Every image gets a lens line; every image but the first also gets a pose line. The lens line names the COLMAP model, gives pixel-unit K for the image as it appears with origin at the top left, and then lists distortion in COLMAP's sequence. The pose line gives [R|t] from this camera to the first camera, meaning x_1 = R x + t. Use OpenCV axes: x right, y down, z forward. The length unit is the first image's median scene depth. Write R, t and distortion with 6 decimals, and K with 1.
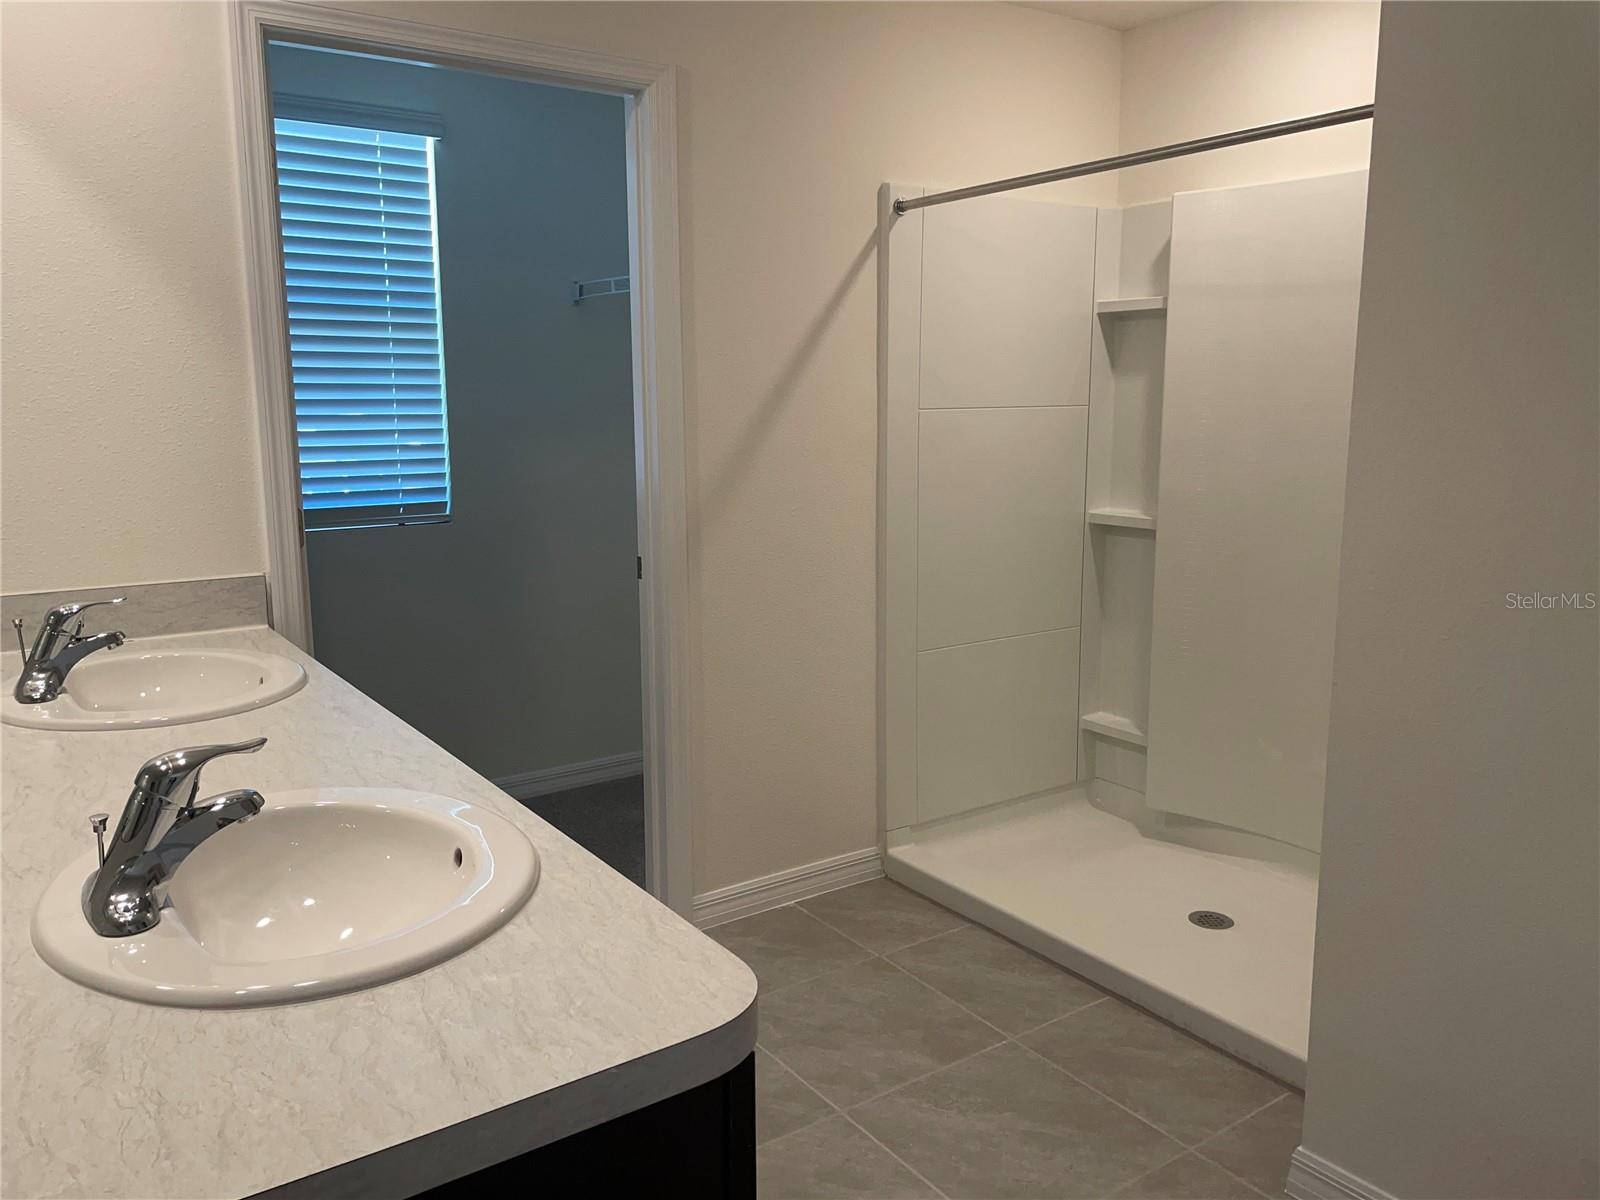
lens RADIAL K [[1205.8, 0, 800.0], [0, 1205.8, 600.0], [0, 0, 1]] dist [0.104085, -0.143787]
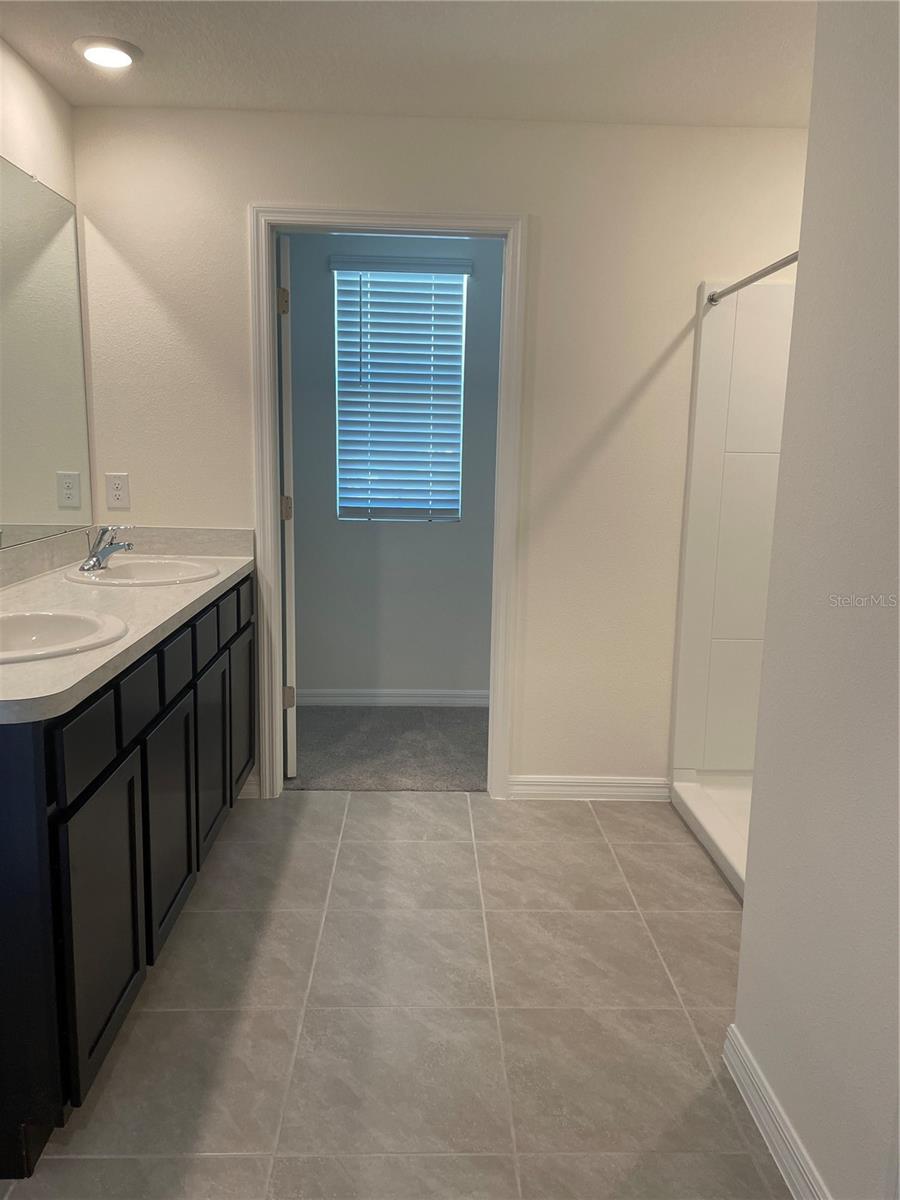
lens RADIAL K [[904.3, 0, 455.1], [0, 904.3, 620.2], [0, 0, 1]] dist [0.104085, -0.143787]
pose [[0.835908, 0.123673, -0.534755, 0.423930], [-0.118687, 0.991961, 0.043885, 0.013763], [0.535884, 0.026785, 0.843867, 0.016161]]
